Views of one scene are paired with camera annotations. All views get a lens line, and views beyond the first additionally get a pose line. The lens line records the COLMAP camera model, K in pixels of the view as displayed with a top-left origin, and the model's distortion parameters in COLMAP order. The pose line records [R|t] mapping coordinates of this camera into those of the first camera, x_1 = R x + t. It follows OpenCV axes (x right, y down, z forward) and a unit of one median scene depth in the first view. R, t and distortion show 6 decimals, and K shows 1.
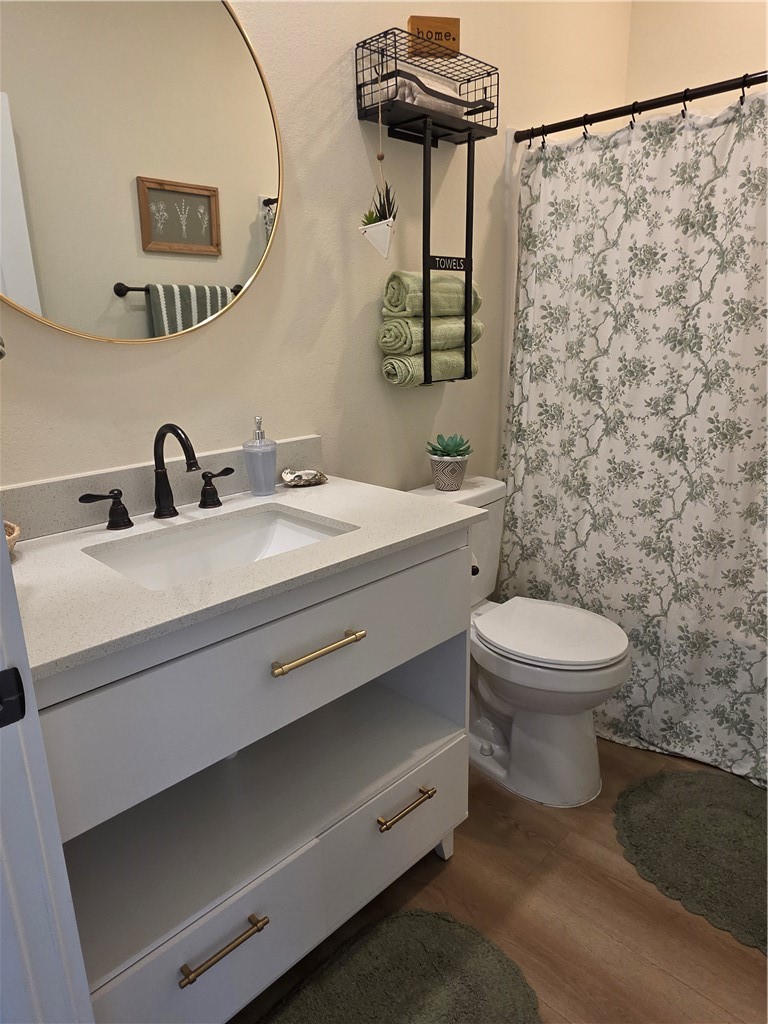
lens RADIAL K [[656.2, 0, 379.8], [0, 656.2, 515.1], [0, 0, 1]] dist [0.002483, -0.005328]
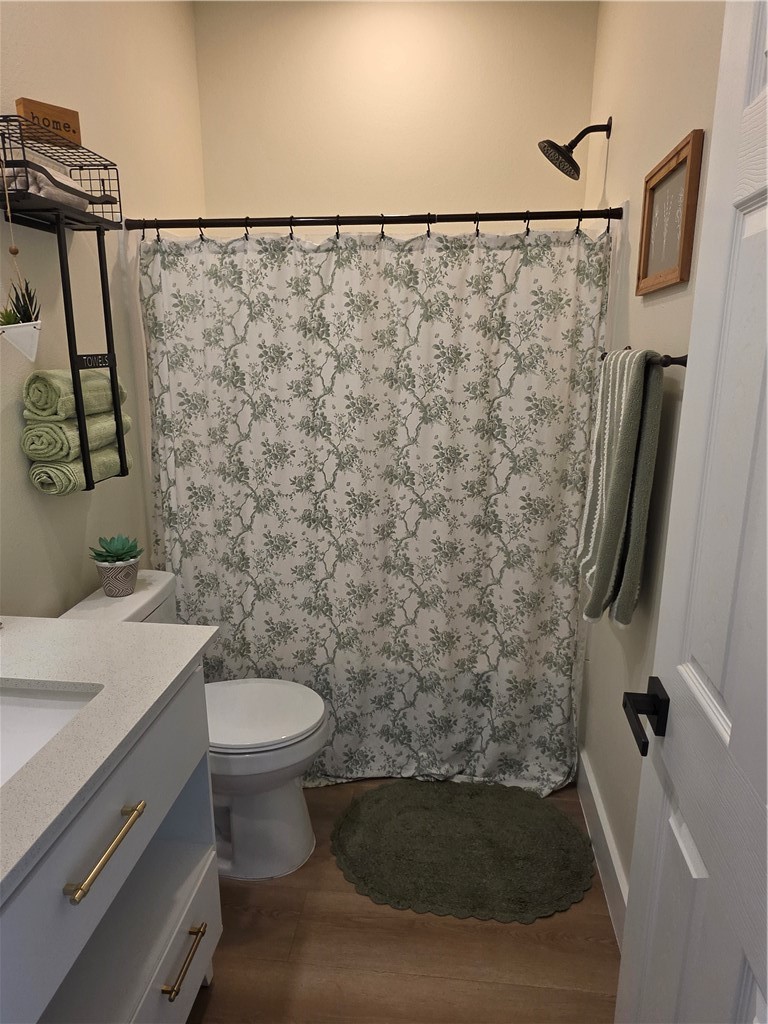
lens RADIAL K [[656.2, 0, 379.8], [0, 656.2, 515.1], [0, 0, 1]] dist [0.002483, -0.005328]
pose [[0.782000, -0.135024, 0.608477, -0.166522], [0.157815, 0.987335, 0.016274, -0.110742], [-0.602967, 0.083300, 0.793405, 0.028330]]
